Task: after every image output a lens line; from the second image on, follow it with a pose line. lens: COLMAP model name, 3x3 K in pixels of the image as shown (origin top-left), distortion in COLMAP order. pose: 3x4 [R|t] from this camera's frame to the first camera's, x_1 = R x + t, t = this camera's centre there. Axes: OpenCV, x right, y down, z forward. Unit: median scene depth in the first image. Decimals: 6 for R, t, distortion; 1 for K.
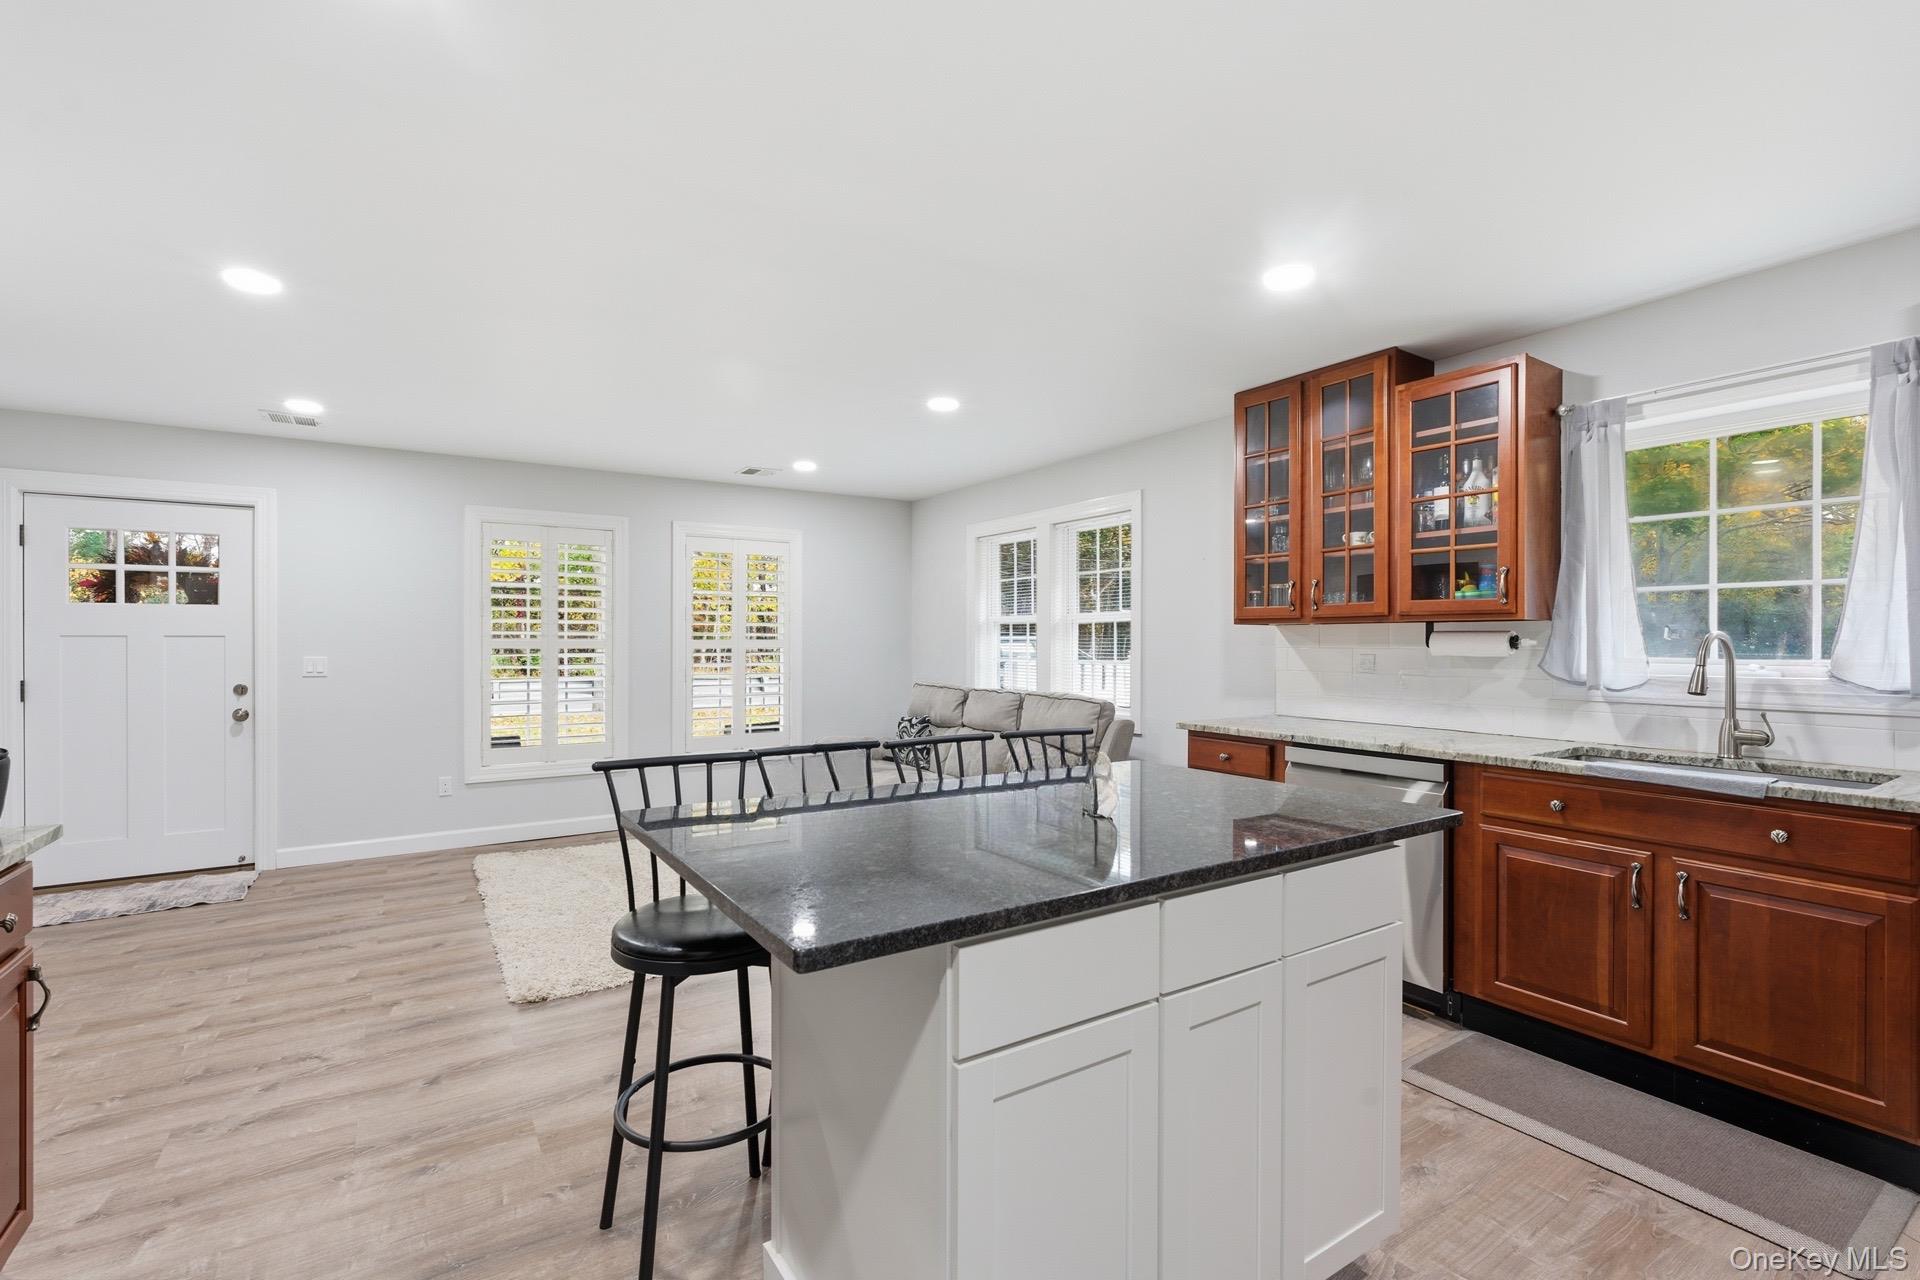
lens RADIAL K [[856.0, 0, 964.3], [0, 856.0, 636.6], [0, 0, 1]] dist [0.001041, 0.000296]
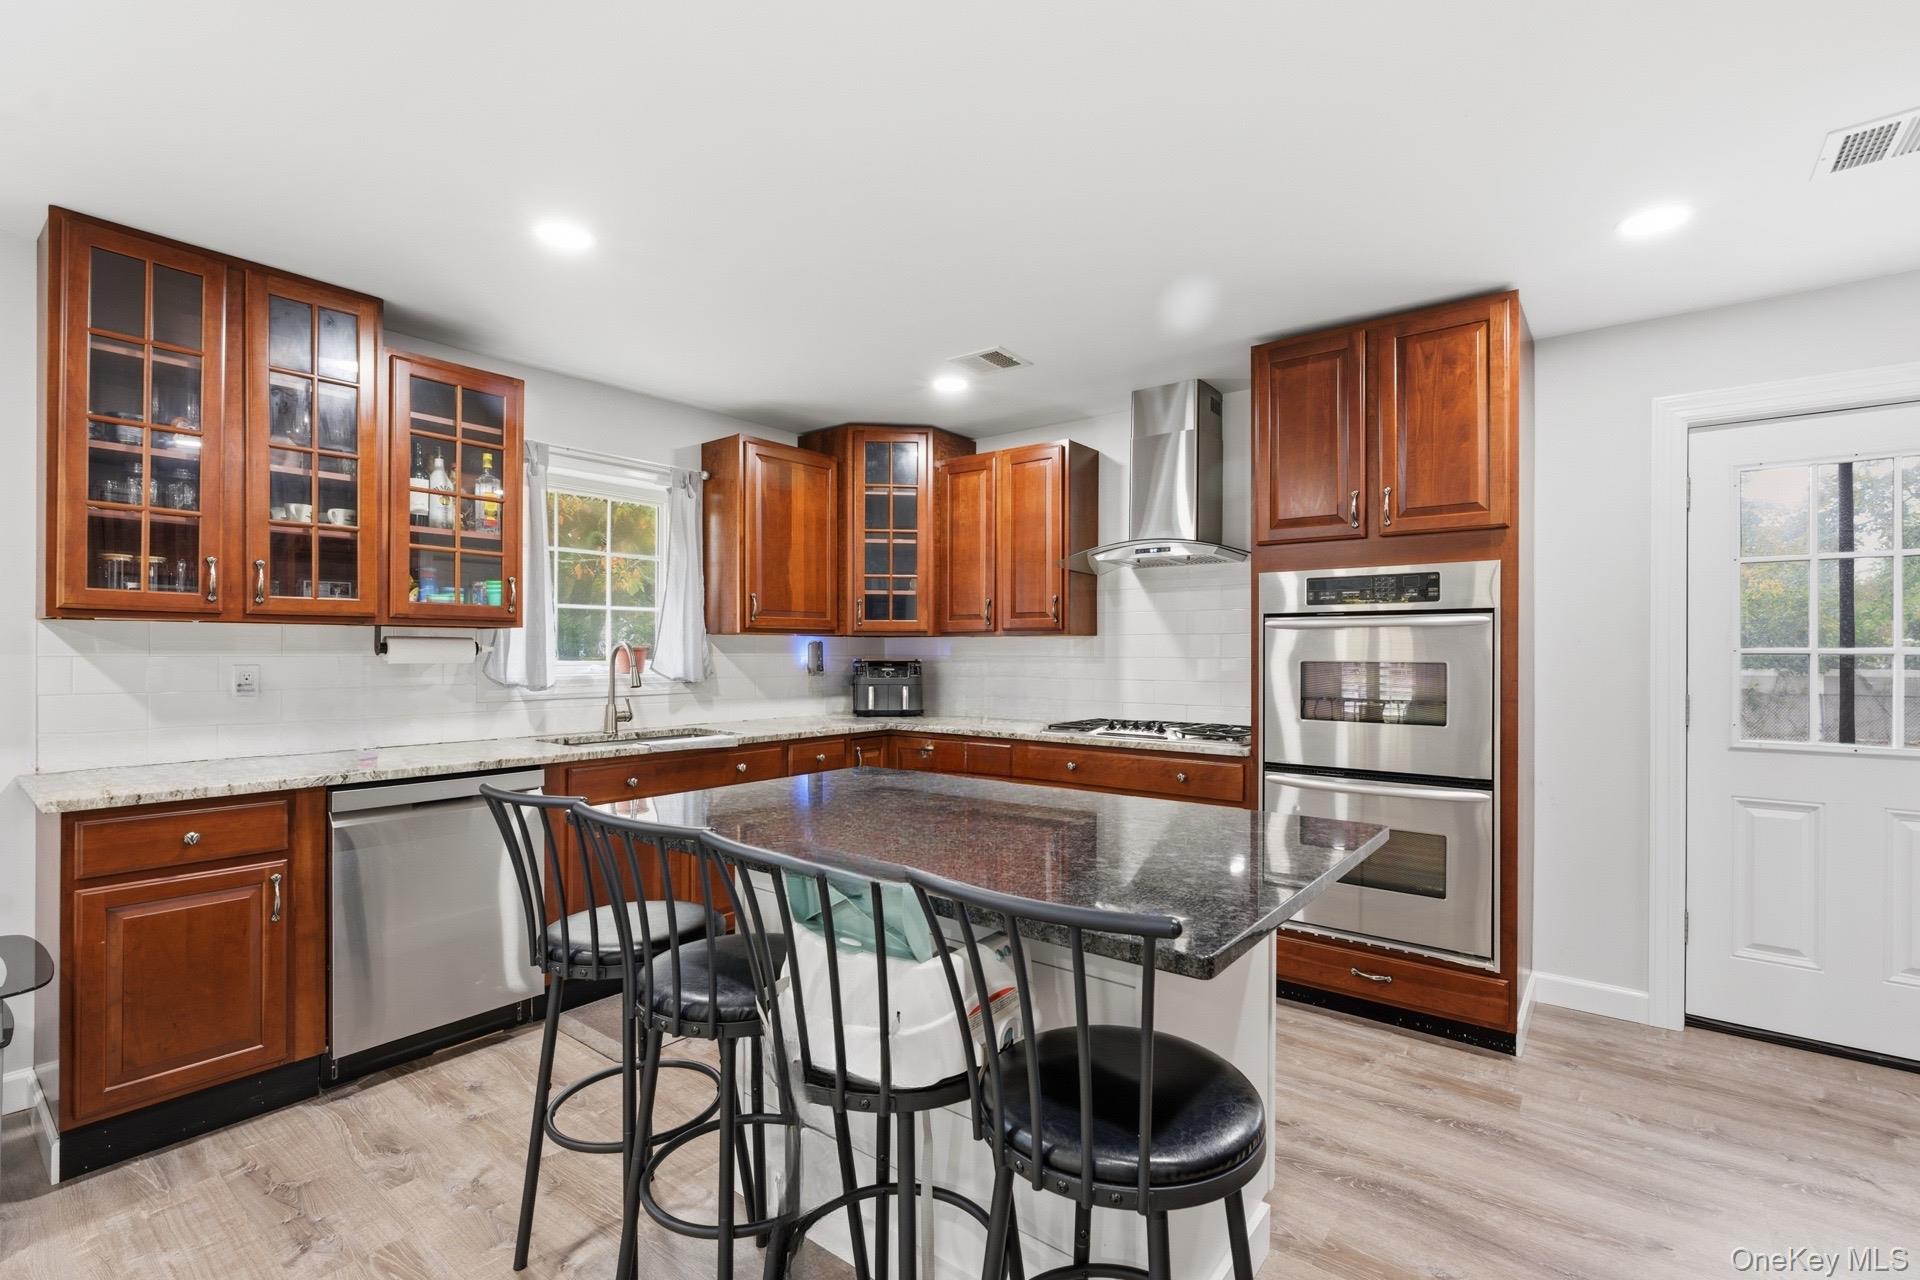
lens RADIAL K [[856.0, 0, 963.4], [0, 856.0, 652.8], [0, 0, 1]] dist [0.001041, 0.000296]
pose [[-0.311704, -0.007917, 0.950146, -0.502604], [-0.014536, 0.999888, 0.003562, -0.000586], [-0.950068, -0.012701, -0.311785, 0.758333]]
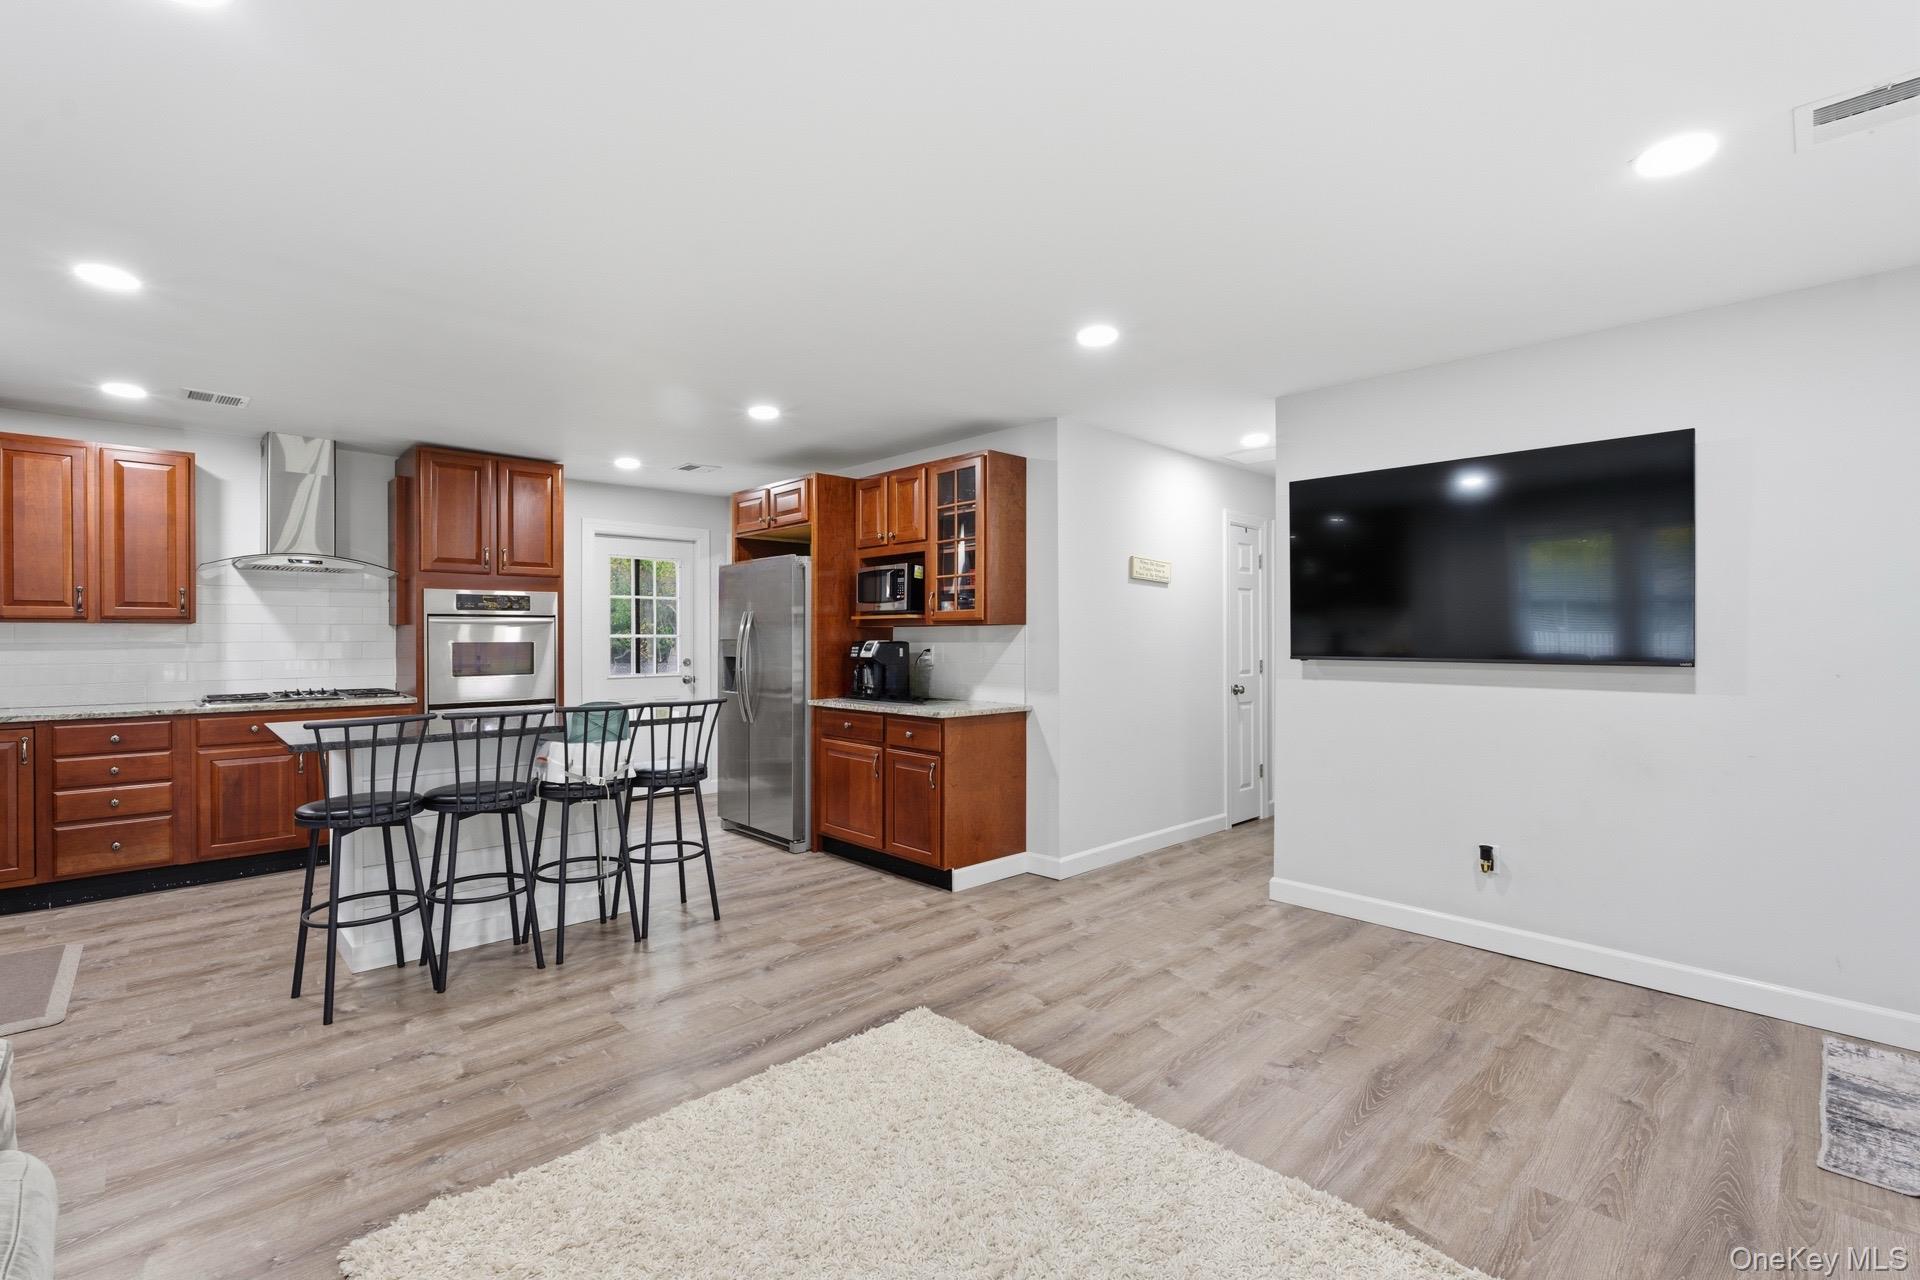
lens RADIAL K [[856.0, 0, 963.8], [0, 856.0, 641.1], [0, 0, 1]] dist [0.001041, 0.000296]
pose [[-0.984318, -0.002207, -0.176392, -0.373150], [-0.000450, 0.999950, -0.010001, 0.018828], [0.176405, -0.009765, -0.984269, 1.852626]]
